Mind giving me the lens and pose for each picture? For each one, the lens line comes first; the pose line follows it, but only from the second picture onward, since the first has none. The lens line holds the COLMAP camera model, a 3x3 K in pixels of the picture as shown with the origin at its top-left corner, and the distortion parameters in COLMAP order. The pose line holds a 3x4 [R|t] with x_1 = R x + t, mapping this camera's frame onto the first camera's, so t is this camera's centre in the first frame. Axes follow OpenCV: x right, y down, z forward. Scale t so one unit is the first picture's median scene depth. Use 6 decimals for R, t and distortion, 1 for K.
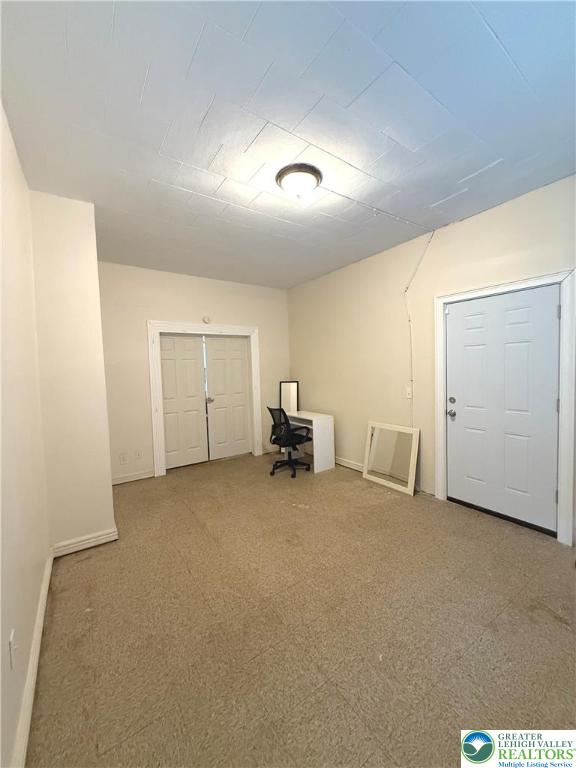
lens RADIAL K [[305.7, 0, 289.7], [0, 305.7, 382.0], [0, 0, 1]] dist [-0.001144, 0.000248]
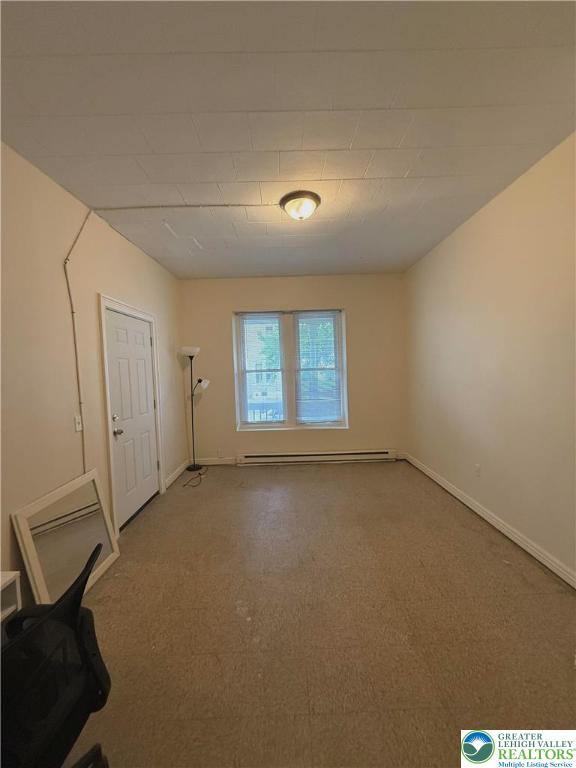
lens RADIAL K [[305.7, 0, 289.7], [0, 305.7, 382.0], [0, 0, 1]] dist [-0.001144, 0.000248]
pose [[-0.828588, 0.028943, 0.559110, -0.293115], [0.084966, 0.993596, 0.074483, -0.050159], [-0.553374, 0.109221, -0.825741, 1.076971]]
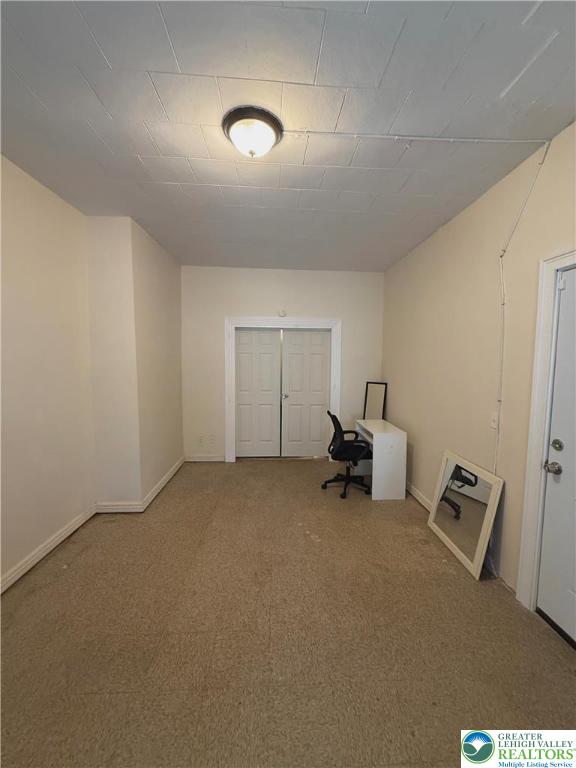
lens RADIAL K [[305.7, 0, 289.7], [0, 305.7, 382.0], [0, 0, 1]] dist [-0.001144, 0.000248]
pose [[0.850823, 0.077630, -0.519687, 0.296720], [-0.059962, 0.996910, 0.050748, -0.040416], [0.522021, -0.012016, 0.852848, 0.203531]]
